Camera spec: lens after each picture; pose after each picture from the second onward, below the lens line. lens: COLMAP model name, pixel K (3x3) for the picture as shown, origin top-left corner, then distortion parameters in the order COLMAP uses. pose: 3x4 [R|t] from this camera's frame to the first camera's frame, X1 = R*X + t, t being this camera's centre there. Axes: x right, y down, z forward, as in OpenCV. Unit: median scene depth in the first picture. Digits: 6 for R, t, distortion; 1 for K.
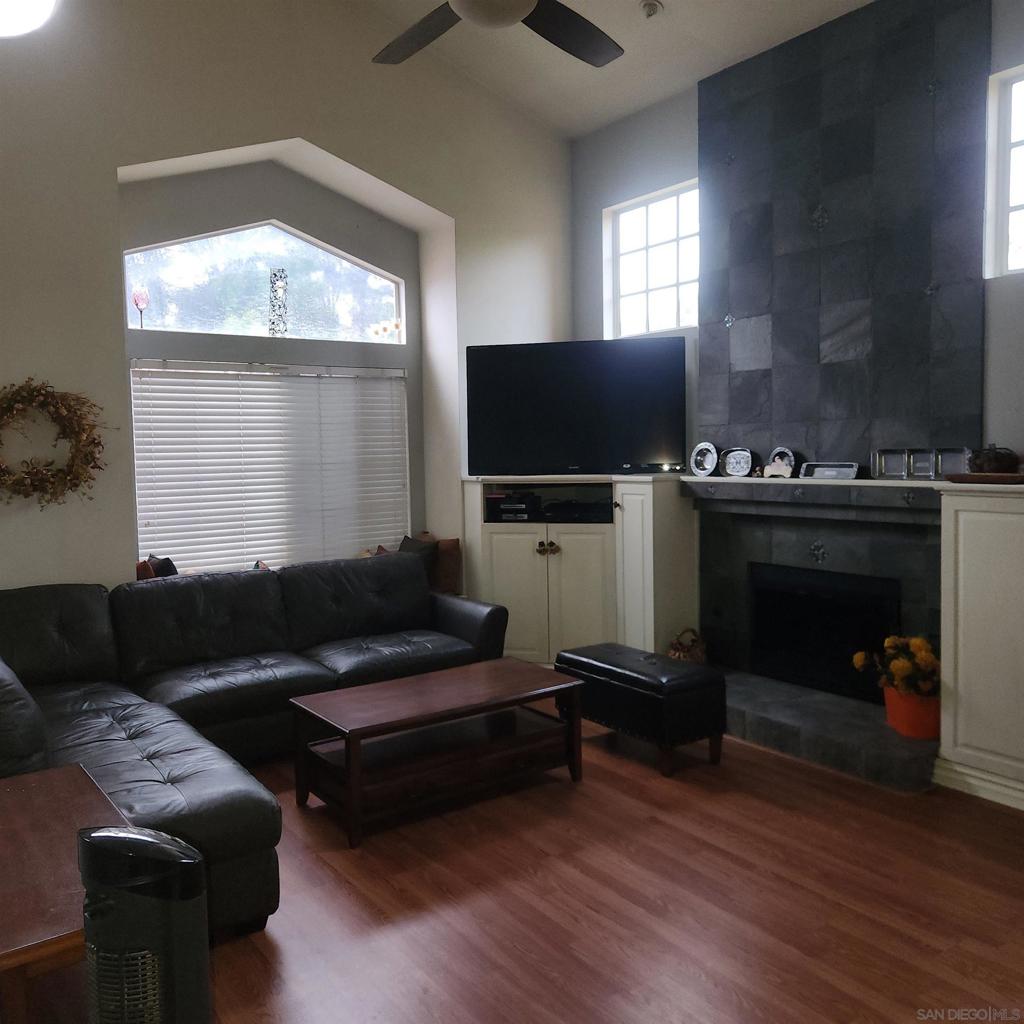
lens RADIAL K [[916.5, 0, 506.9], [0, 916.5, 500.3], [0, 0, 1]] dist [0.088372, -0.096002]
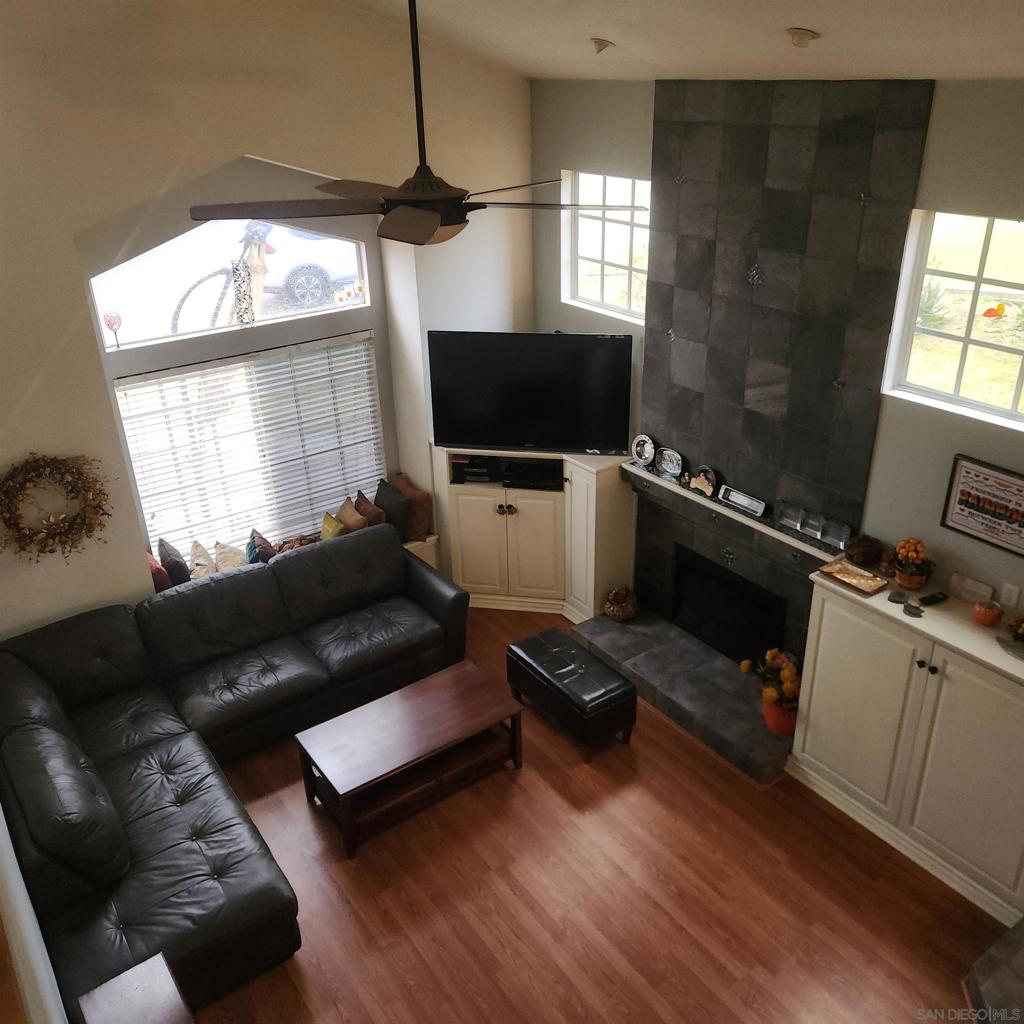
lens RADIAL K [[911.3, 0, 512.0], [0, 911.3, 512.0], [0, 0, 1]] dist [0.094936, -0.088026]
pose [[0.999918, -0.010503, 0.007378, 0.046903], [0.006853, 0.922904, 0.384970, -0.416761], [-0.010852, -0.384888, 0.922899, -0.054145]]
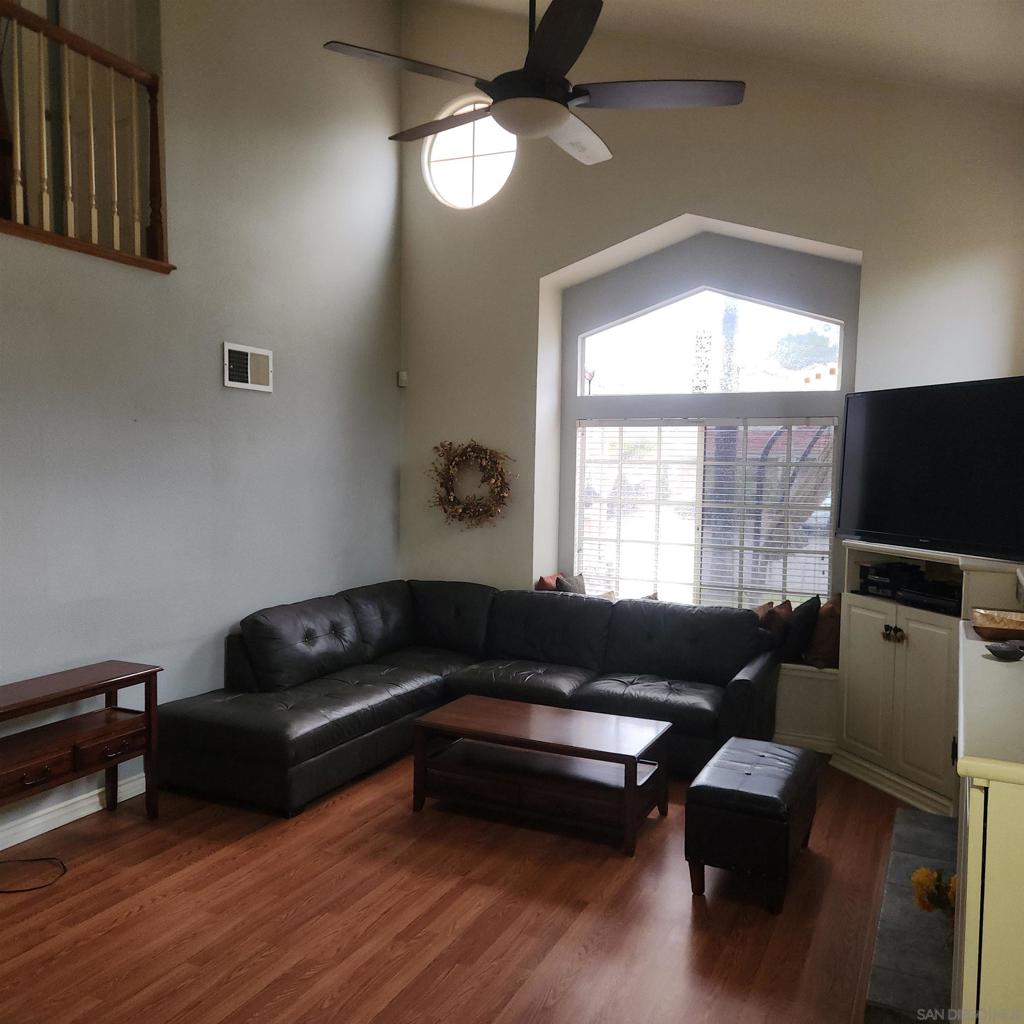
lens RADIAL K [[919.2, 0, 509.3], [0, 919.2, 520.4], [0, 0, 1]] dist [0.095854, -0.104117]
pose [[0.490691, 0.088816, -0.866795, 0.655078], [-0.078347, 0.995259, 0.057626, -0.078956], [0.867804, 0.039634, 0.495323, 0.293792]]
